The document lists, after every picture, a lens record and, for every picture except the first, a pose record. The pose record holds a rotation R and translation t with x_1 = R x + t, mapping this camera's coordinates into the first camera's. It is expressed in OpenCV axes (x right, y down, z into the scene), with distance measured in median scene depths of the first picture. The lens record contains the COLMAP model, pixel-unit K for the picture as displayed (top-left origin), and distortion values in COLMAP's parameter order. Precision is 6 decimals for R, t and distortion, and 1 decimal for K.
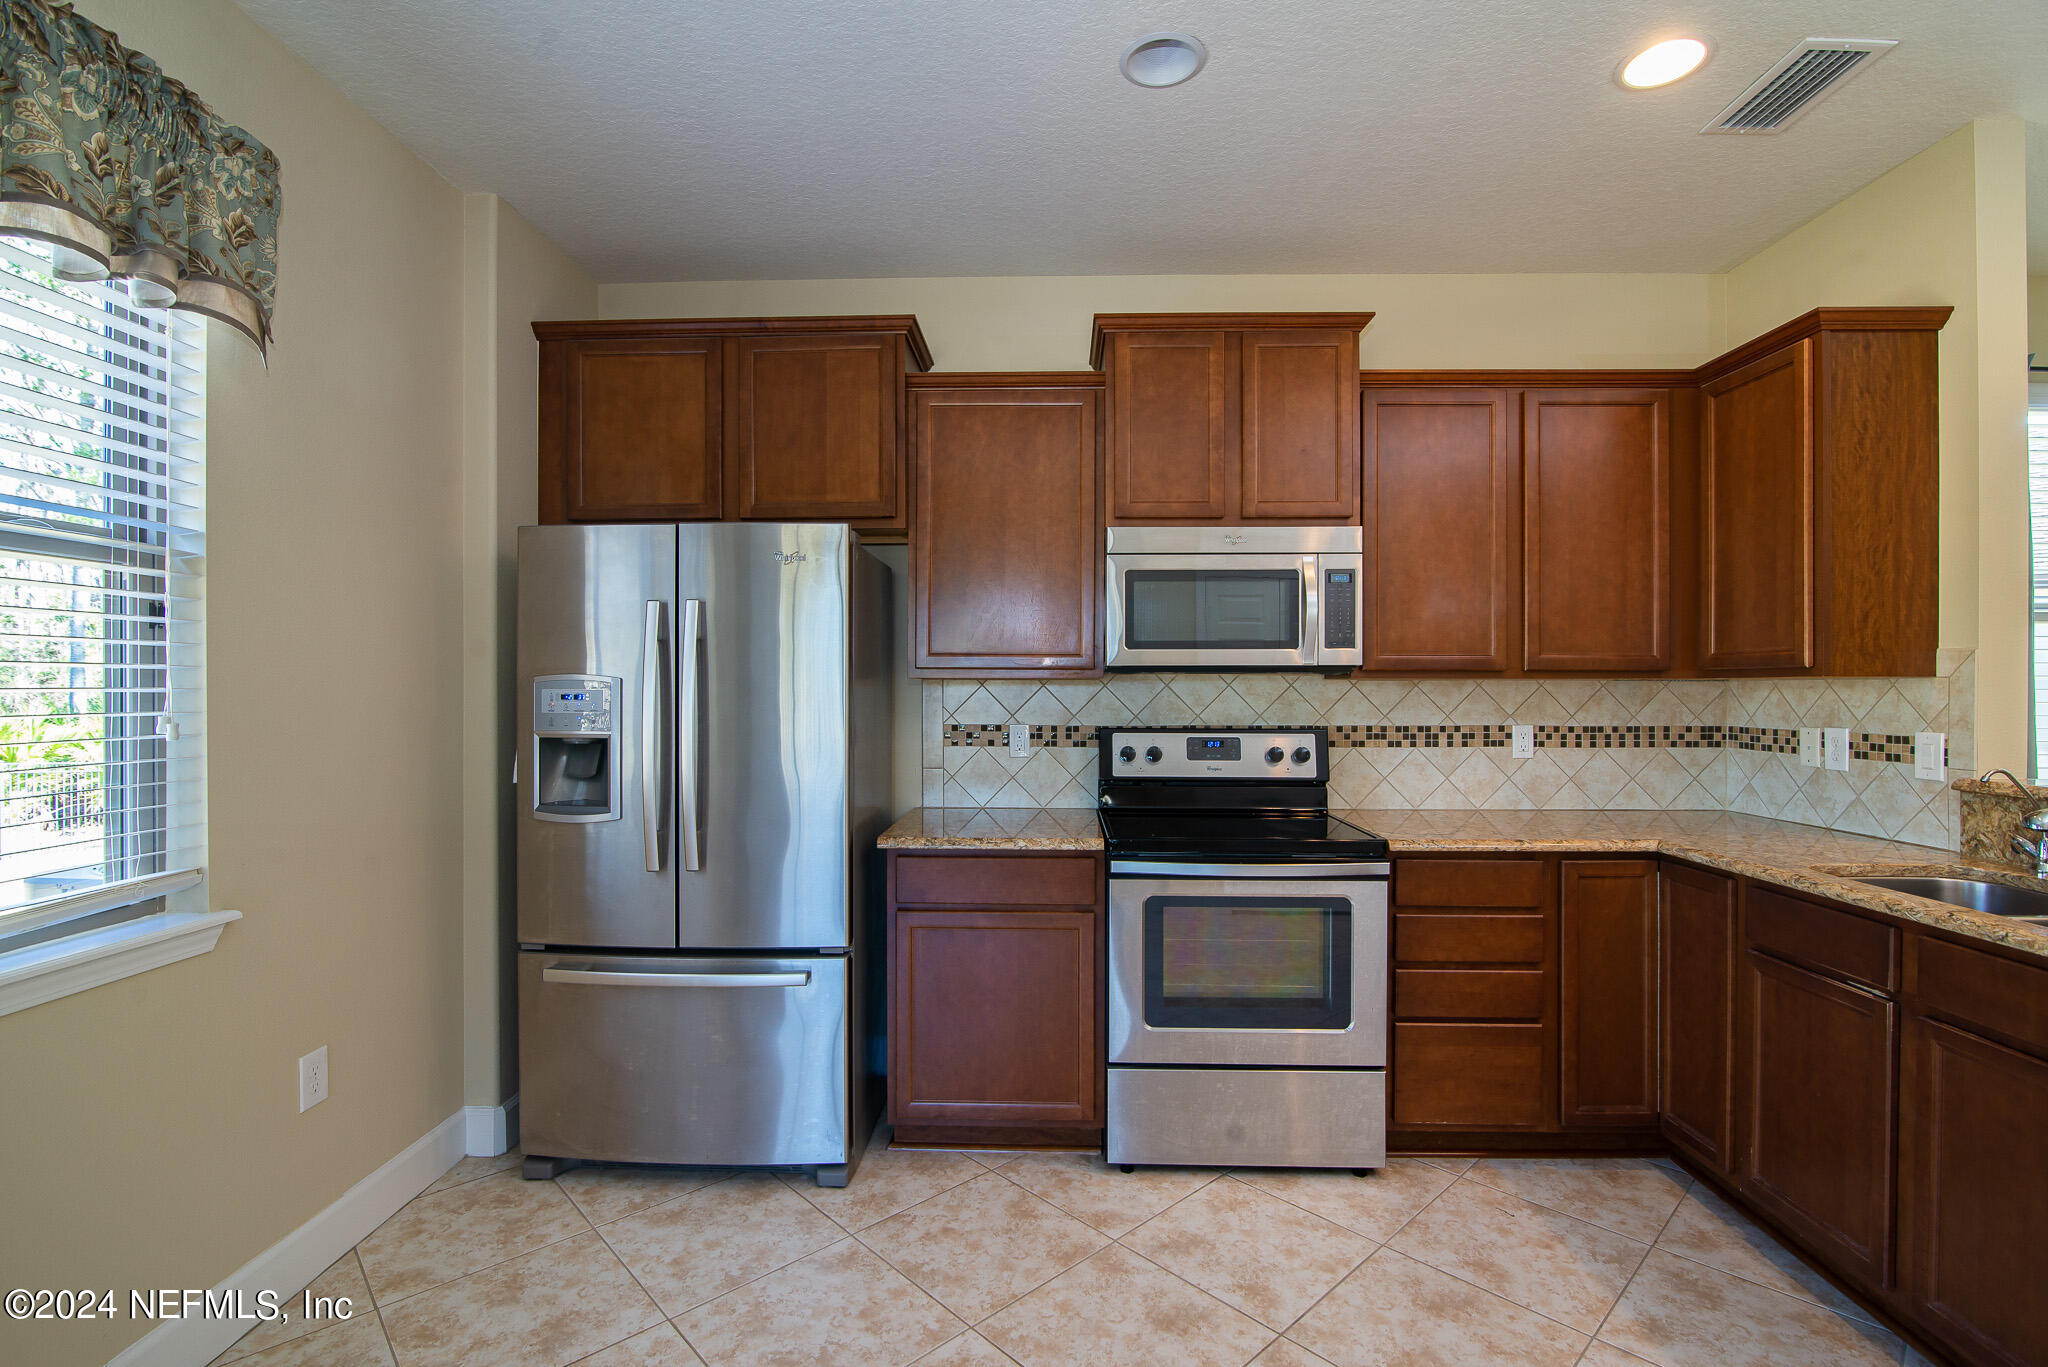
lens RADIAL K [[940.7, 0, 1024.0], [0, 940.7, 683.5], [0, 0, 1]] dist [-0.019625, 0.001118]
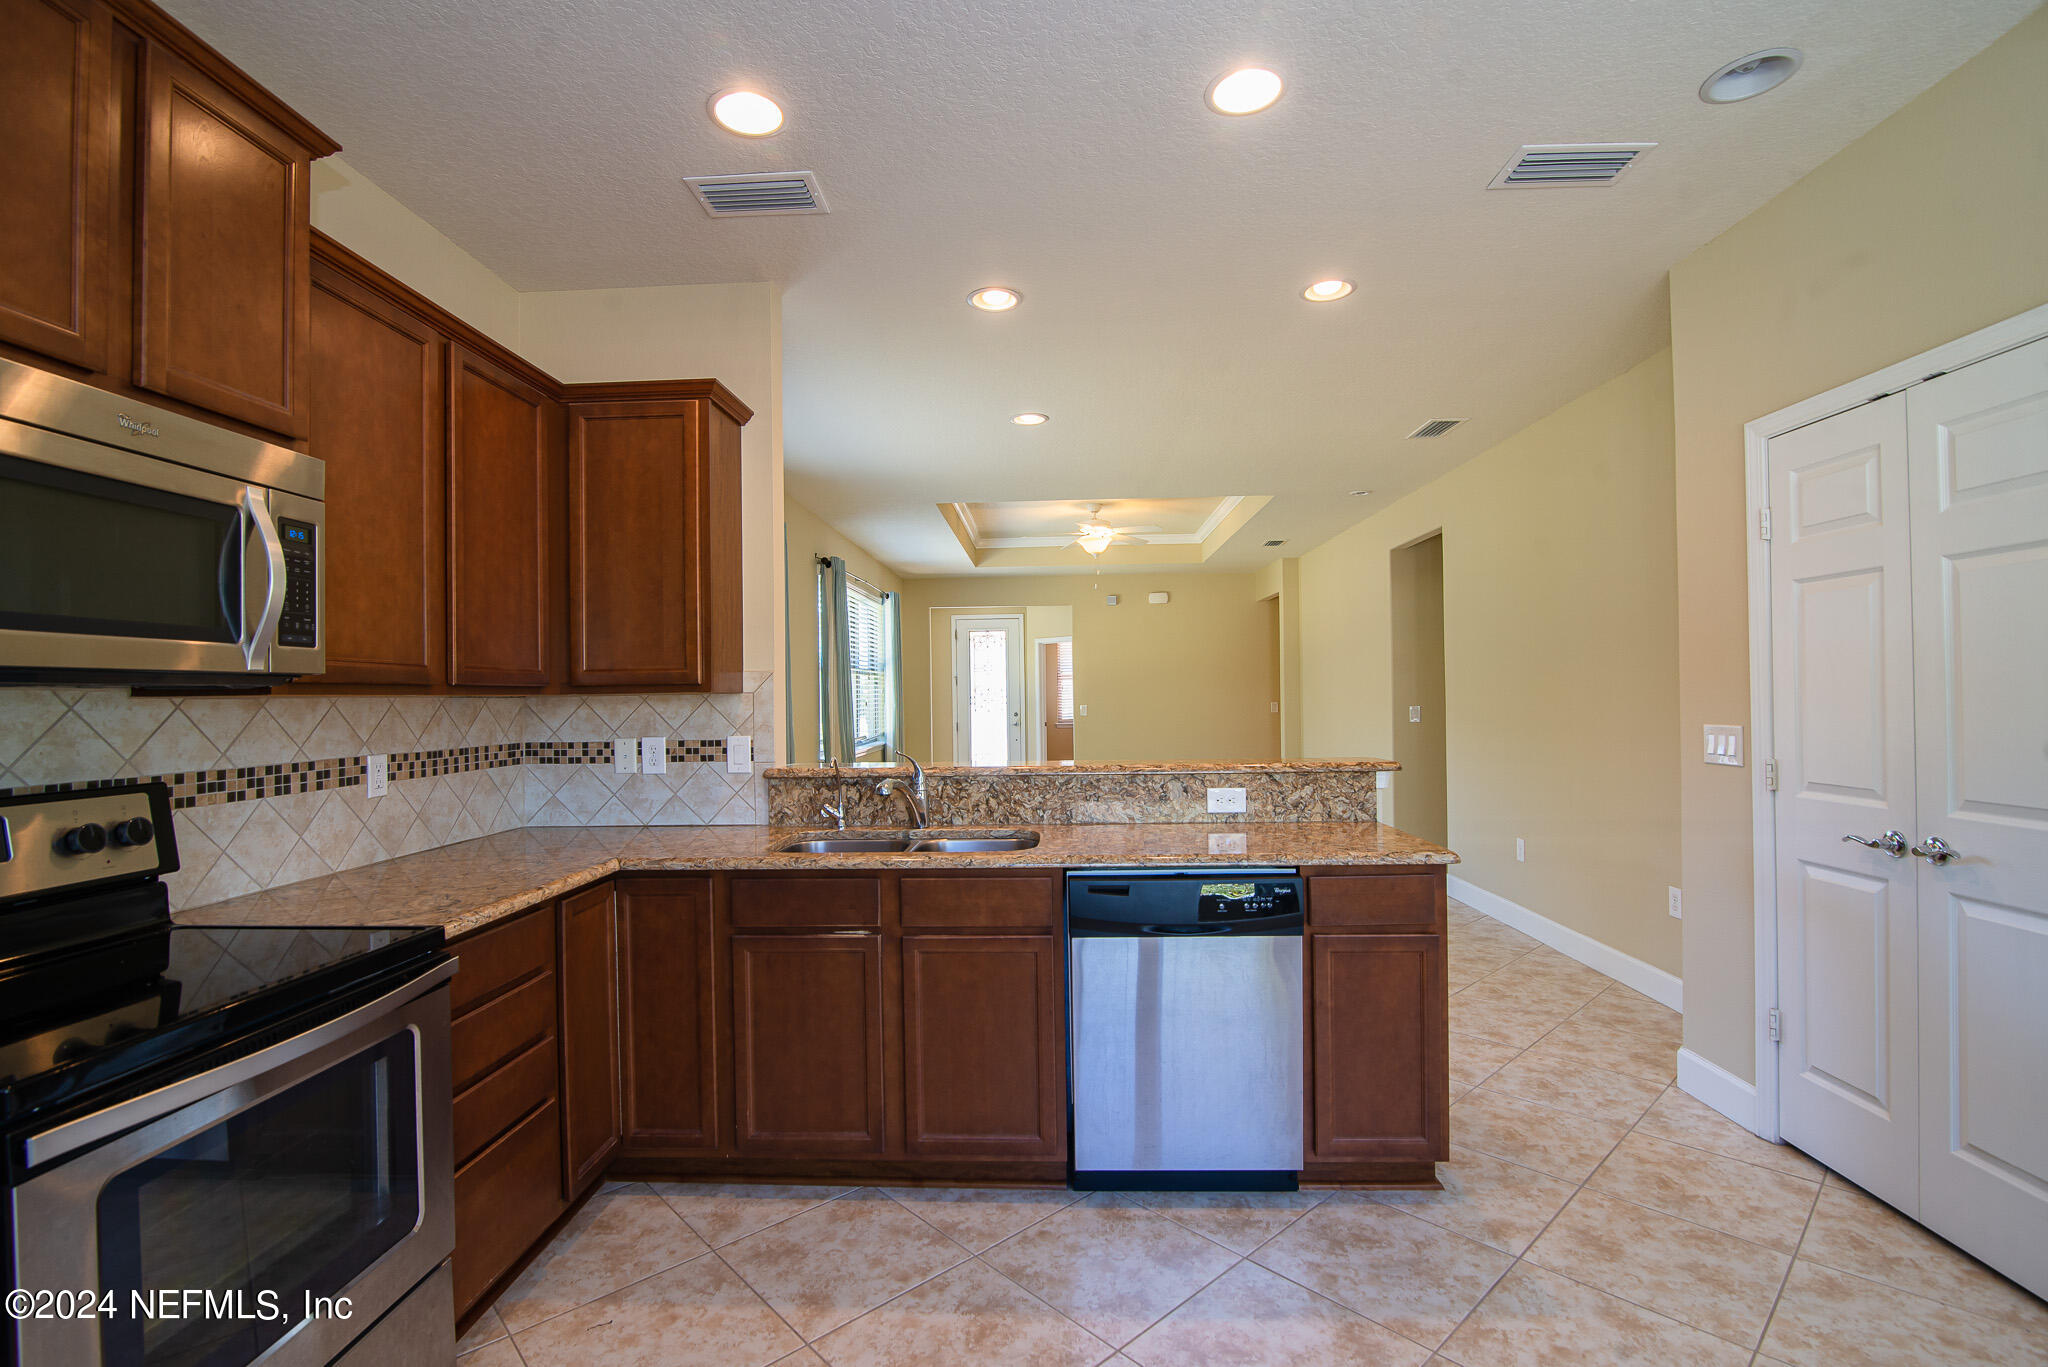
lens RADIAL K [[940.7, 0, 1024.0], [0, 940.7, 683.5], [0, 0, 1]] dist [-0.019625, 0.001118]
pose [[0.009016, 0.011377, 0.999895, -0.277933], [0.011050, 0.999873, -0.011477, -0.000340], [-0.999898, 0.011152, 0.008889, 0.509751]]
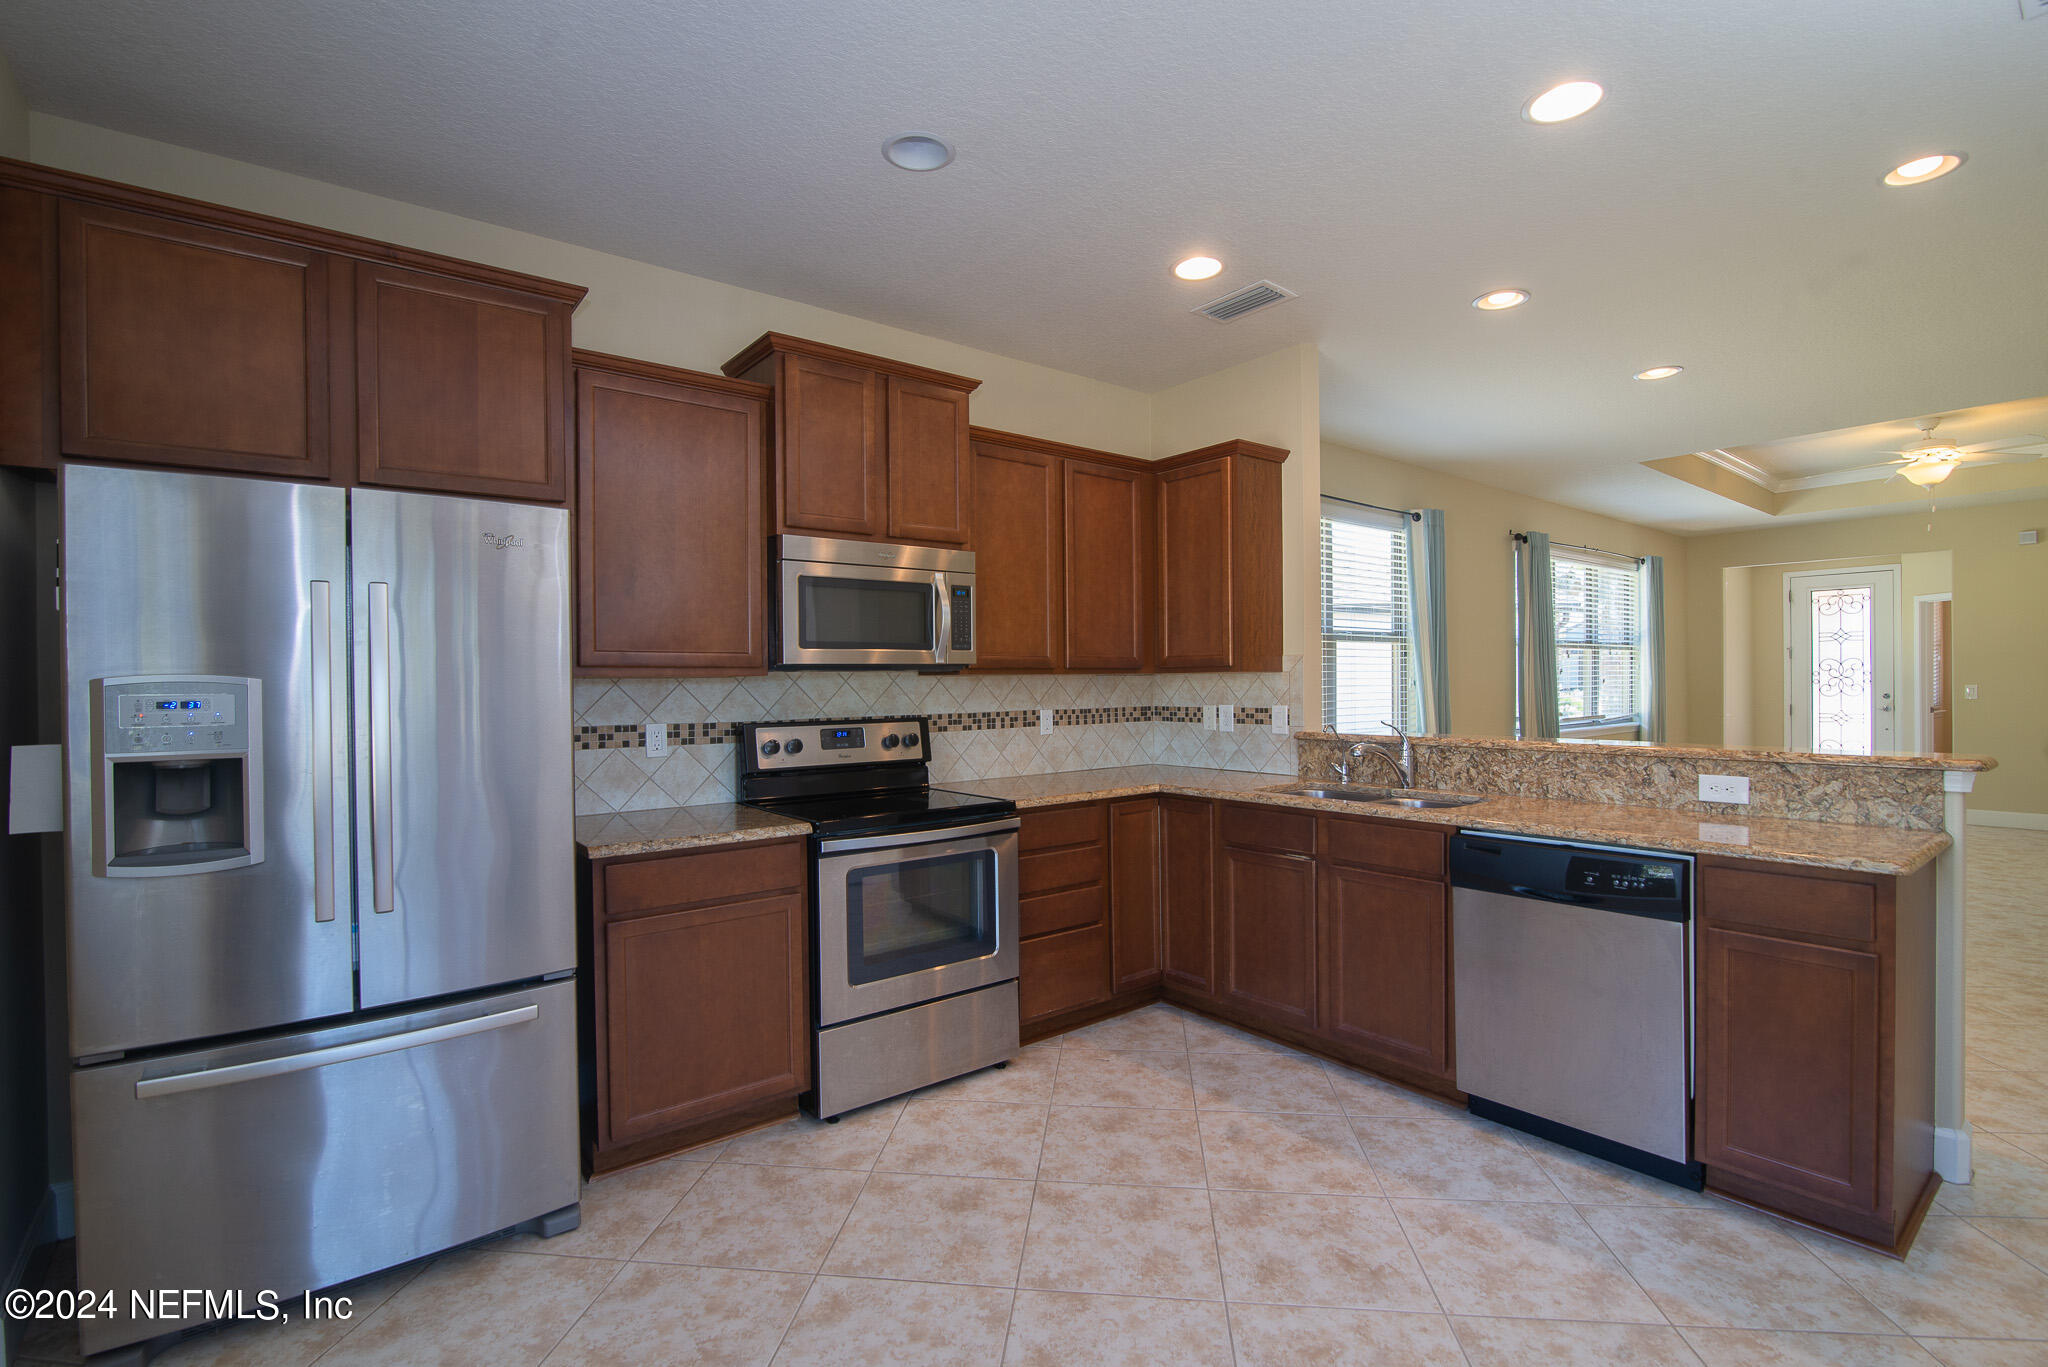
lens RADIAL K [[940.7, 0, 1024.0], [0, 940.7, 683.5], [0, 0, 1]] dist [-0.019625, 0.001118]
pose [[0.762192, -0.011180, 0.647254, -0.395478], [0.009429, 0.999937, 0.006169, -0.000736], [-0.647282, 0.001401, 0.762249, 0.011130]]
